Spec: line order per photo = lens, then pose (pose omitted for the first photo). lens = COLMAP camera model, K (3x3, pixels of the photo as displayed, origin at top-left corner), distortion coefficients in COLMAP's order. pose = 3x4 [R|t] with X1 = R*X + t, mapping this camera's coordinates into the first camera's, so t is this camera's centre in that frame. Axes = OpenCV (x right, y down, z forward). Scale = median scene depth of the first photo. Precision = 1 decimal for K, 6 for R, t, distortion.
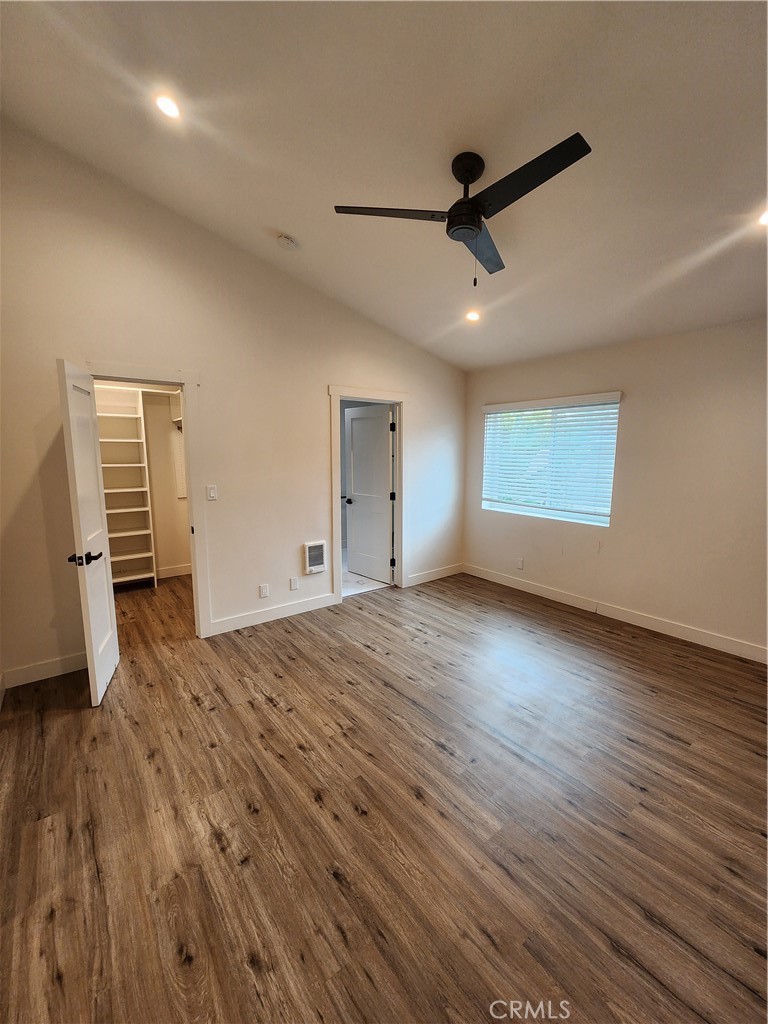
lens RADIAL K [[414.4, 0, 384.0], [0, 414.4, 512.0], [0, 0, 1]] dist [-0.000658, -0.000363]
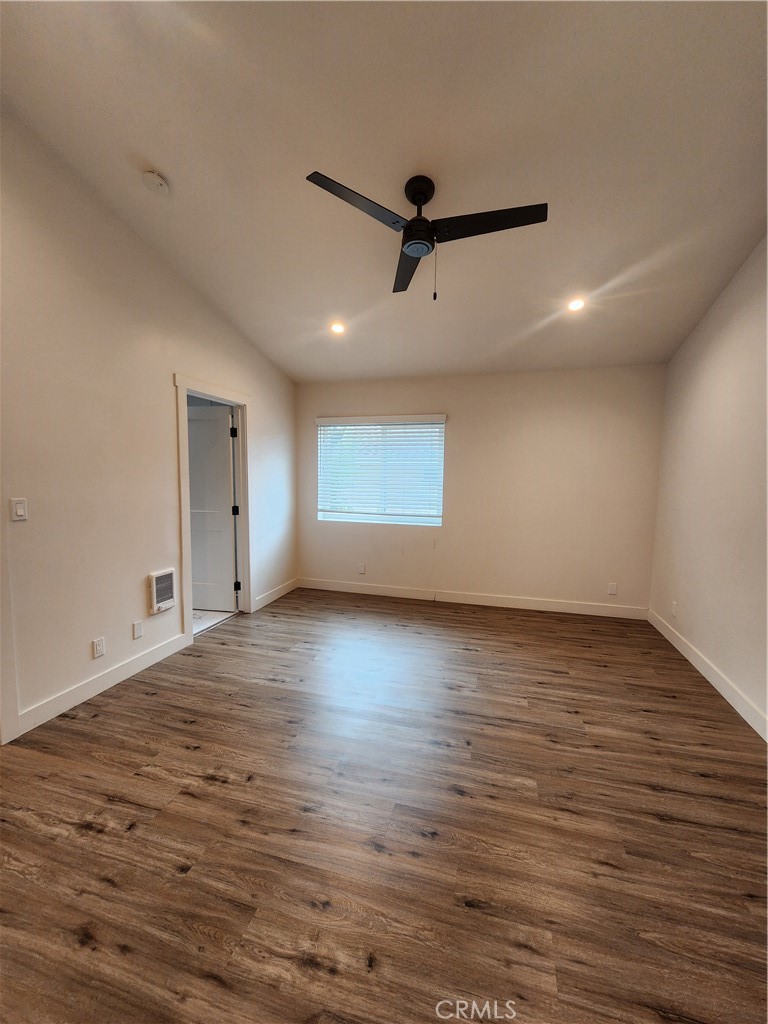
lens RADIAL K [[414.4, 0, 384.0], [0, 414.4, 512.0], [0, 0, 1]] dist [-0.000658, -0.000363]
pose [[0.806740, -0.045100, 0.589183, -0.312401], [0.073921, 0.996953, -0.024902, 0.014104], [-0.586264, 0.063643, 0.807616, 0.134555]]
